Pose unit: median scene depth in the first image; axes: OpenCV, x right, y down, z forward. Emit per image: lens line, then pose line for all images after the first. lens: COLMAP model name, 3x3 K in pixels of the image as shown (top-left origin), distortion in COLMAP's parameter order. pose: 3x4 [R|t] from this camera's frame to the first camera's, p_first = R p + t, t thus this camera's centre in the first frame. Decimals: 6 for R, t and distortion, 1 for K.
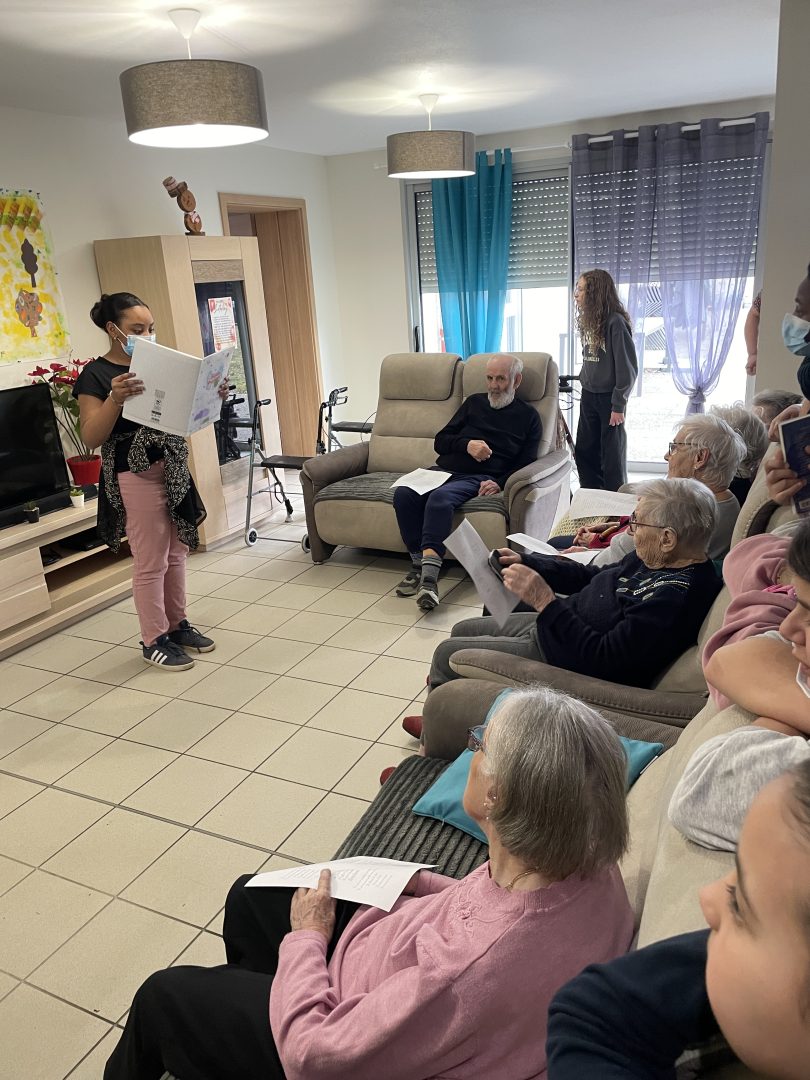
lens RADIAL K [[816.1, 0, 420.2], [0, 816.1, 542.7], [0, 0, 1]] dist [0.098233, -0.119623]
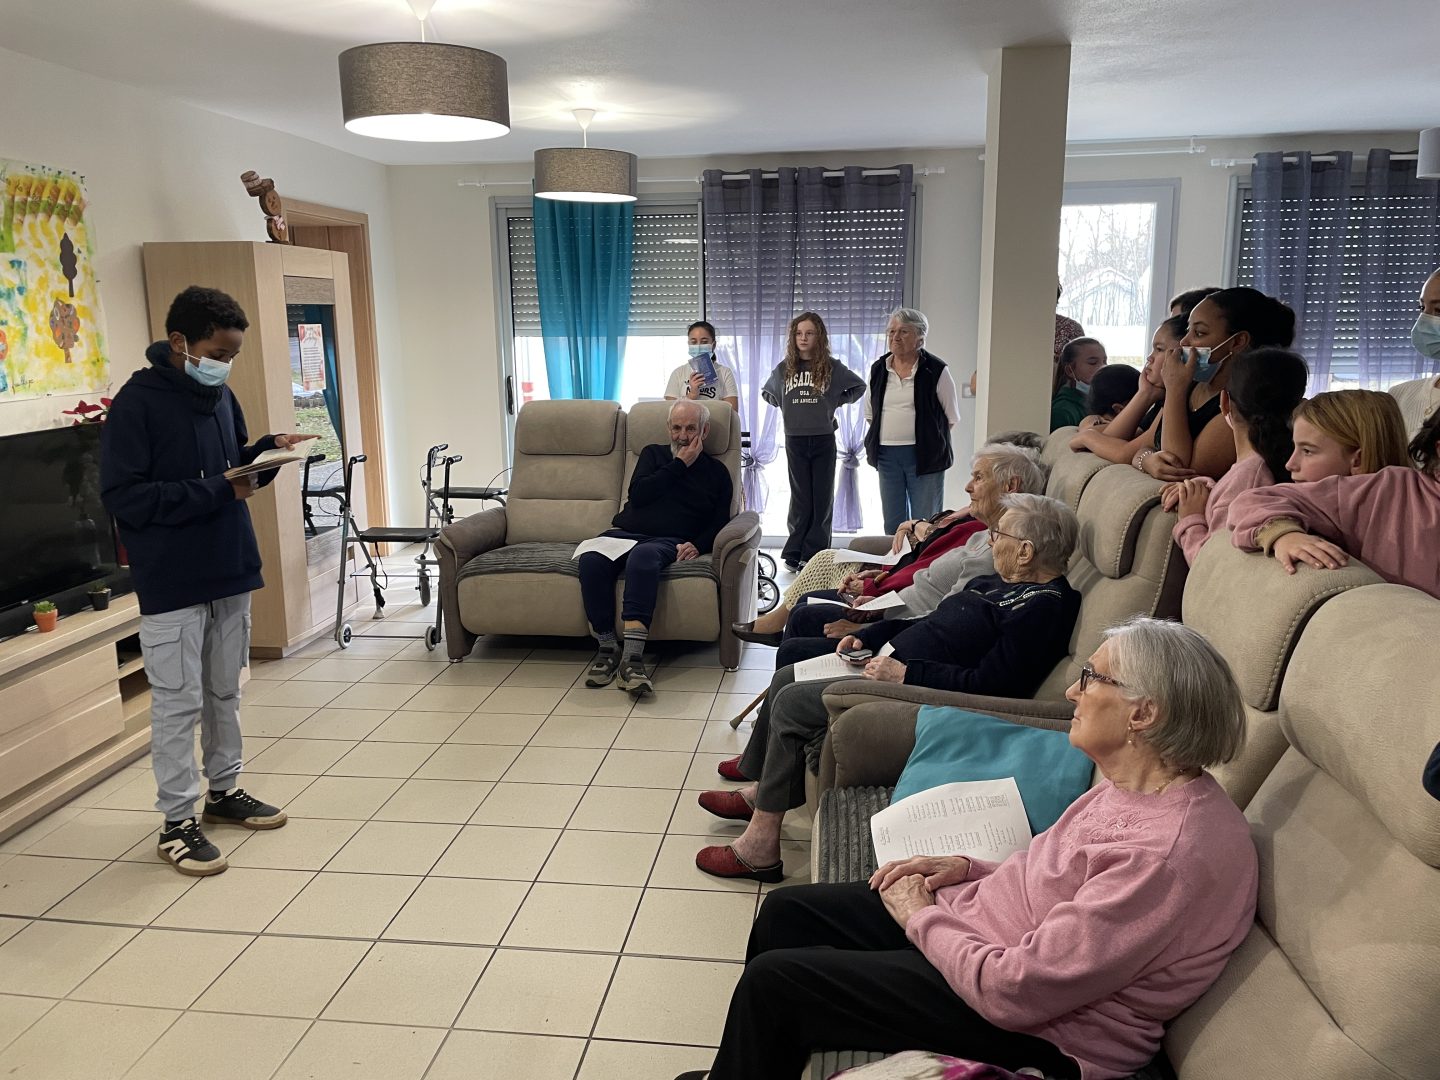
lens RADIAL K [[1088.1, 0, 720.0], [0, 1088.1, 540.0], [0, 0, 1]] dist [0.098233, -0.119623]
pose [[0.948345, -0.017856, 0.316737, -0.219570], [0.059608, 0.990661, -0.122626, 0.055407], [-0.311590, 0.135172, 0.940553, -0.066087]]
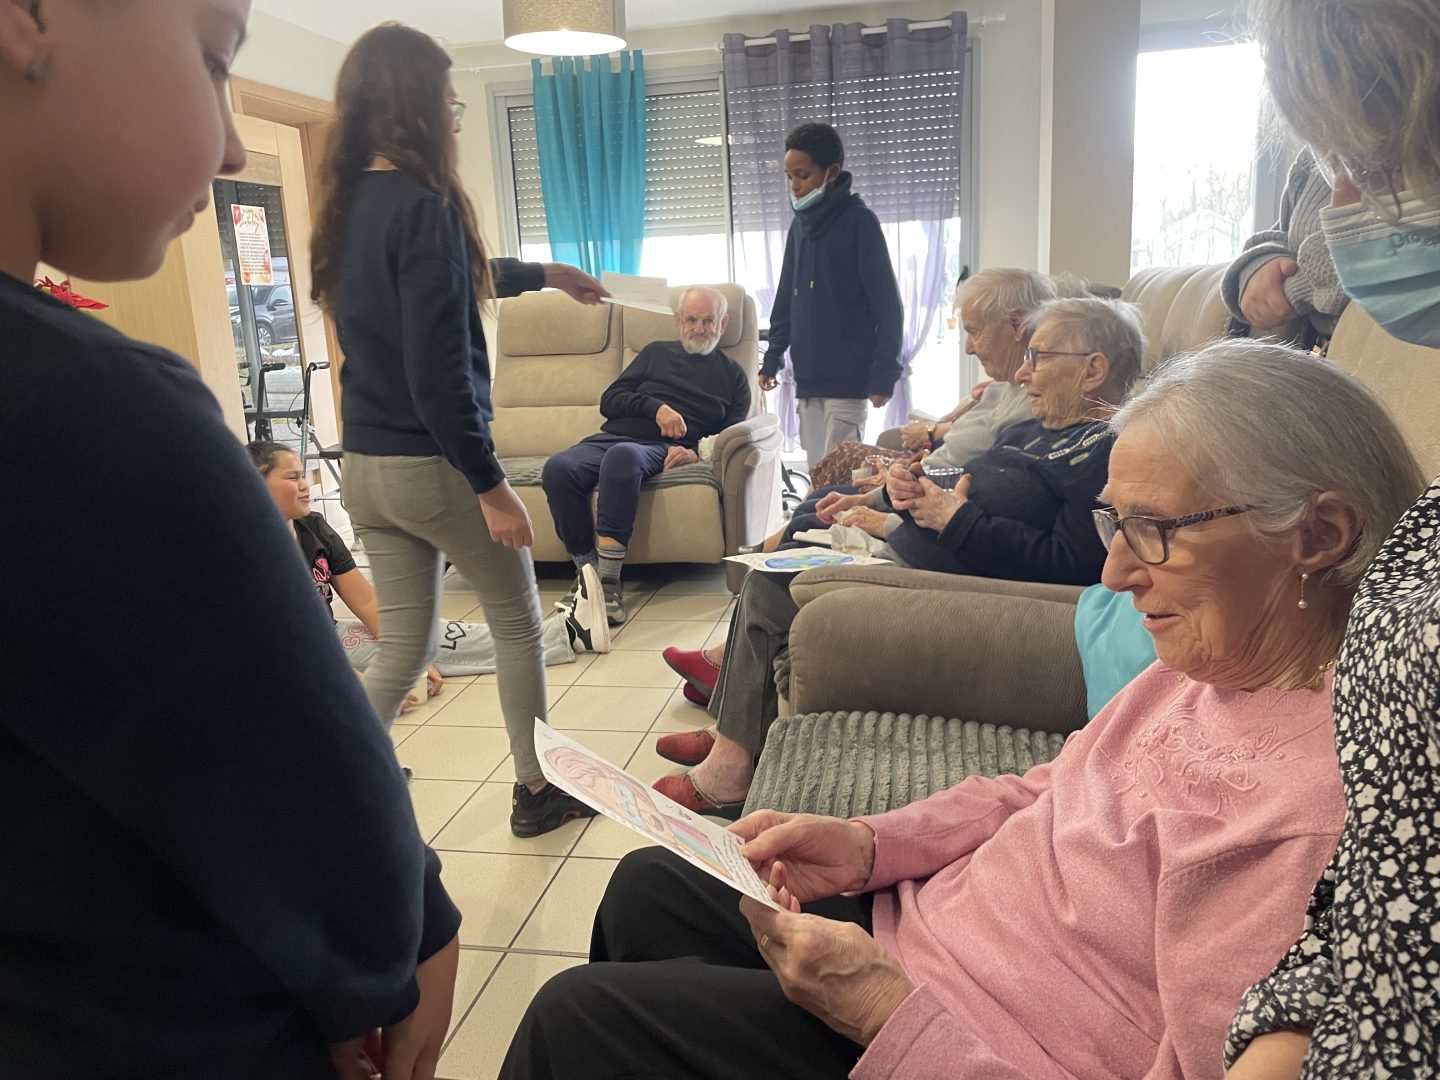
lens RADIAL K [[1088.1, 0, 720.0], [0, 1088.1, 540.0], [0, 0, 1]] dist [0.098233, -0.119623]
pose [[0.969616, -0.045170, 0.240425, -0.105677], [0.071646, 0.992145, -0.102541, 0.092804], [-0.233905, 0.116650, 0.965236, 0.087561]]
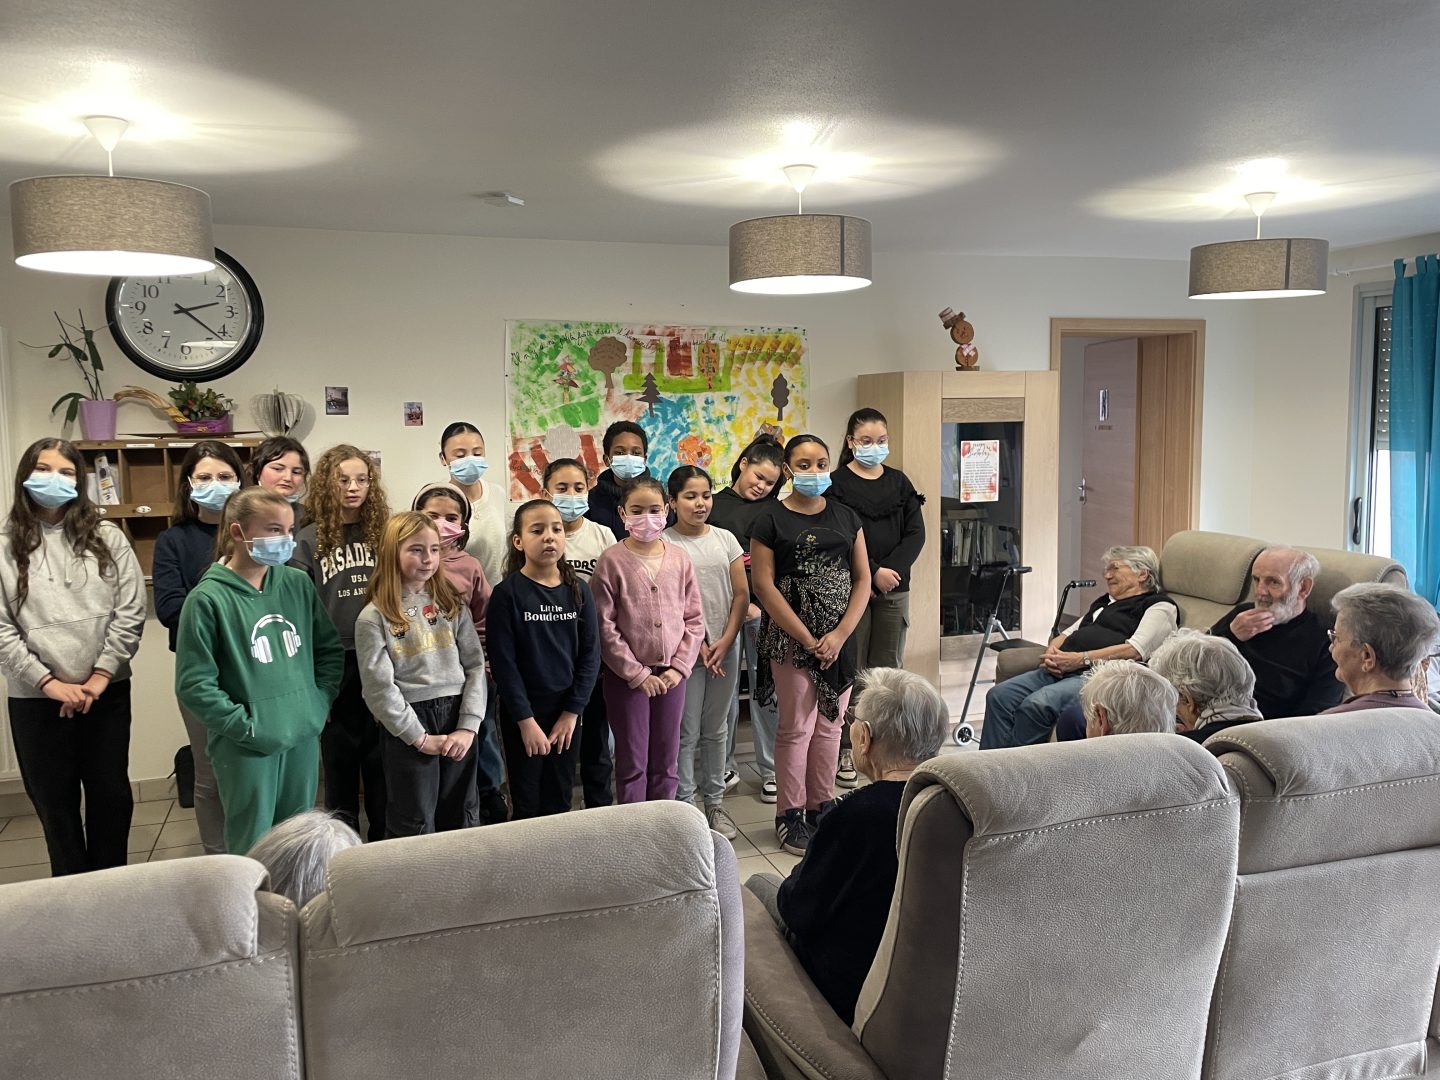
lens RADIAL K [[1088.1, 0, 720.0], [0, 1088.1, 540.0], [0, 0, 1]] dist [0.098233, -0.119623]
pose [[0.705225, 0.129764, -0.697007, 0.373243], [-0.252022, 0.964781, -0.075377, -0.052874], [0.662679, 0.228819, 0.713091, 0.063839]]
